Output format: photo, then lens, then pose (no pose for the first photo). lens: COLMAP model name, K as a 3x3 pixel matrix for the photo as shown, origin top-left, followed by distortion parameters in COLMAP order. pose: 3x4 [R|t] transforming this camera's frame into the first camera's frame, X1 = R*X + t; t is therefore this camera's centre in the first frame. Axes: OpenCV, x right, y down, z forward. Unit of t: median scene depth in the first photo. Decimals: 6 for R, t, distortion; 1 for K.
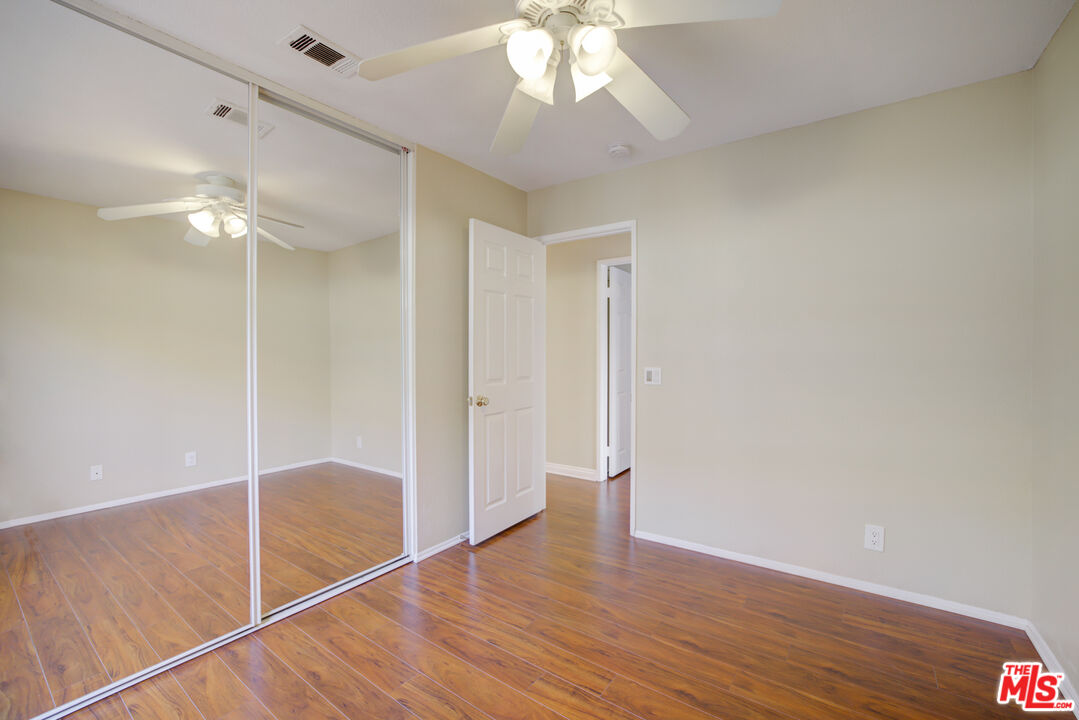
lens RADIAL K [[470.8, 0, 557.7], [0, 470.8, 352.5], [0, 0, 1]] dist [-0.003467, 0.002315]
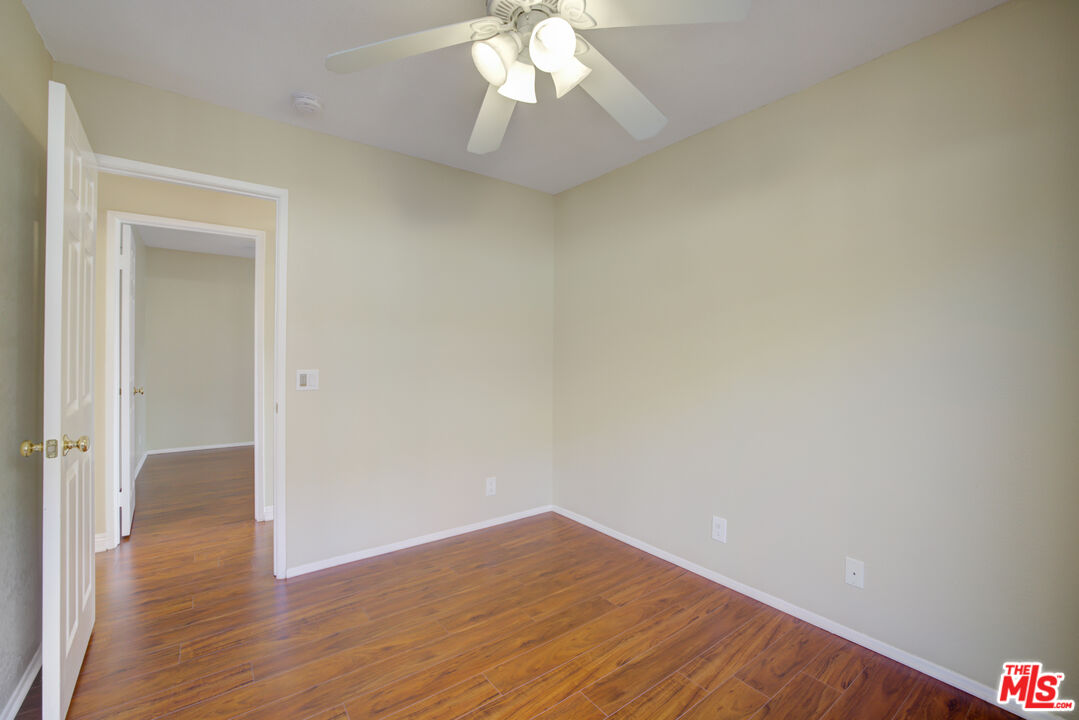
lens RADIAL K [[455.4, 0, 541.3], [0, 455.4, 351.6], [0, 0, 1]] dist [-0.025425, 0.001650]
pose [[0.311766, 0.007830, 0.950127, -0.608025], [-0.006687, 0.999959, -0.006047, 0.001156], [-0.950136, -0.004469, 0.311805, 0.471210]]
